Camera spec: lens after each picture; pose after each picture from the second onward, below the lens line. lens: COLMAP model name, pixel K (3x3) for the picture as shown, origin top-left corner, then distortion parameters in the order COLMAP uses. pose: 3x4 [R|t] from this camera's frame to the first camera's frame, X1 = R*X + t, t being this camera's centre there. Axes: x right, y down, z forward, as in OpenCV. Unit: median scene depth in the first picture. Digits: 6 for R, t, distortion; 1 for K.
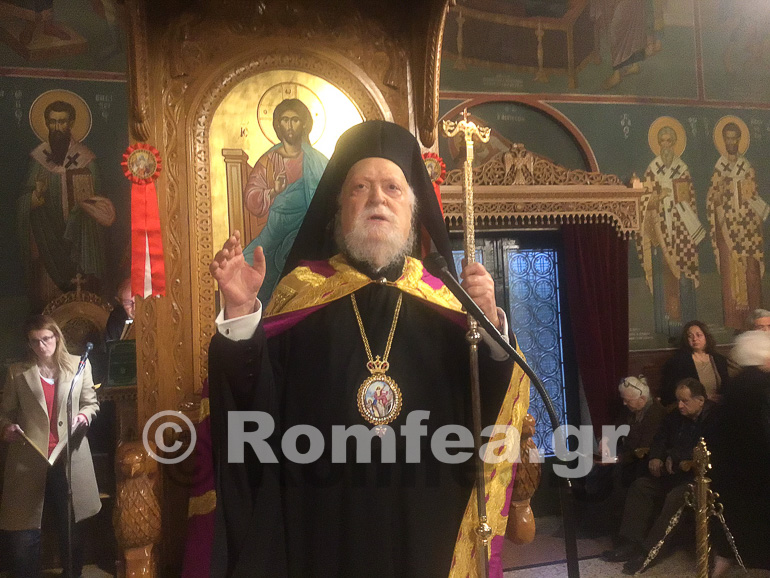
lens RADIAL K [[736.9, 0, 382.8], [0, 736.9, 272.8], [0, 0, 1]] dist [0.017336, -0.012848]
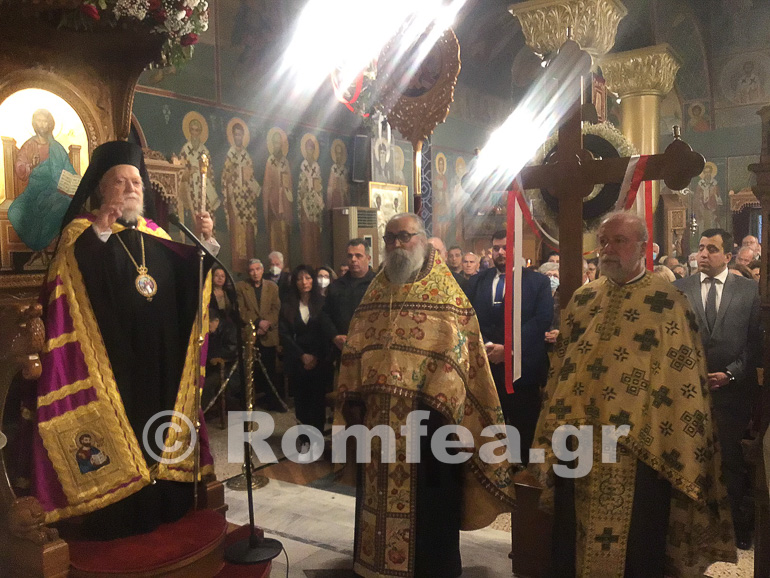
lens RADIAL K [[718.2, 0, 387.7], [0, 718.2, 323.8], [0, 0, 1]] dist [0.010157, -0.012939]
pose [[0.762382, -0.030913, 0.646388, -0.250123], [-0.055398, 0.992074, 0.112785, 0.004011], [-0.644751, -0.121794, 0.754627, -0.308956]]
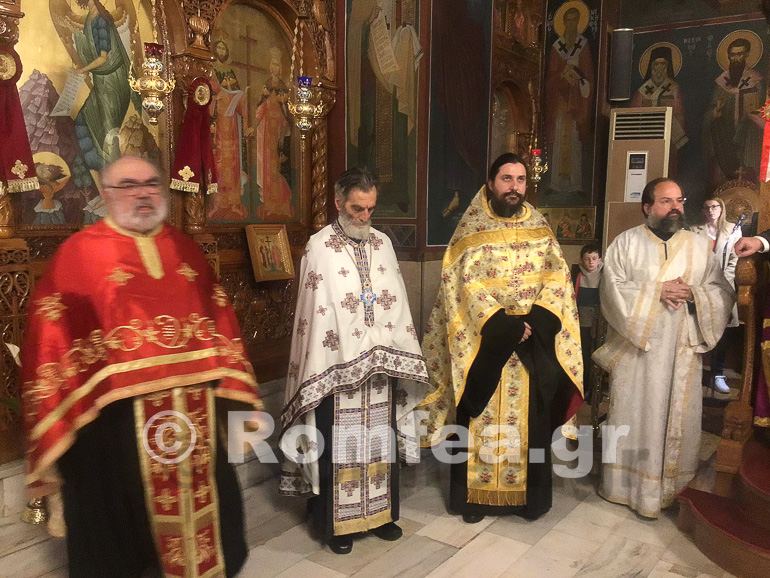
lens RADIAL K [[718.2, 0, 387.7], [0, 718.2, 323.8], [0, 0, 1]] dist [0.010157, -0.012939]
pose [[0.660147, 0.158562, -0.734210, 0.193087], [0.007370, 0.976051, 0.217417, -0.009095], [0.751100, -0.148938, 0.643168, -0.422045]]
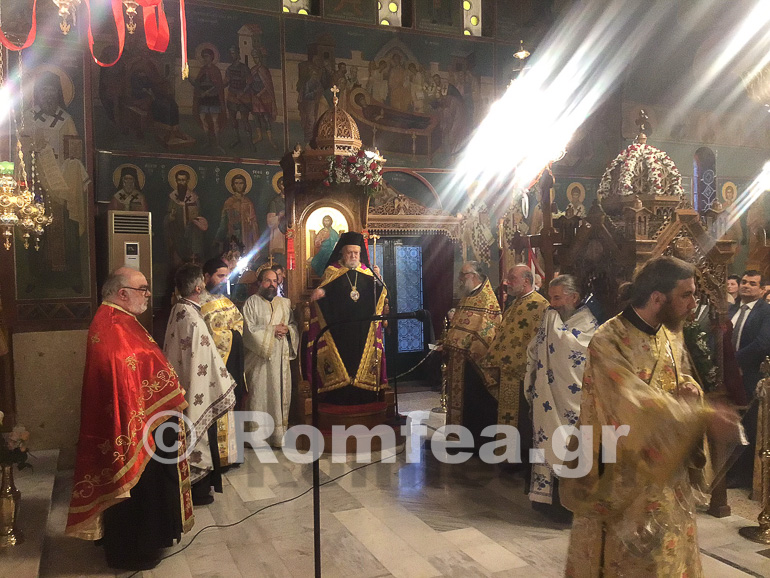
lens RADIAL K [[718.2, 0, 387.7], [0, 718.2, 323.8], [0, 0, 1]] dist [0.010157, -0.012939]
pose [[0.990406, 0.017066, 0.137128, -0.130937], [-0.033305, 0.992572, 0.117013, -0.056942], [-0.134113, -0.120457, 0.983618, -1.081750]]
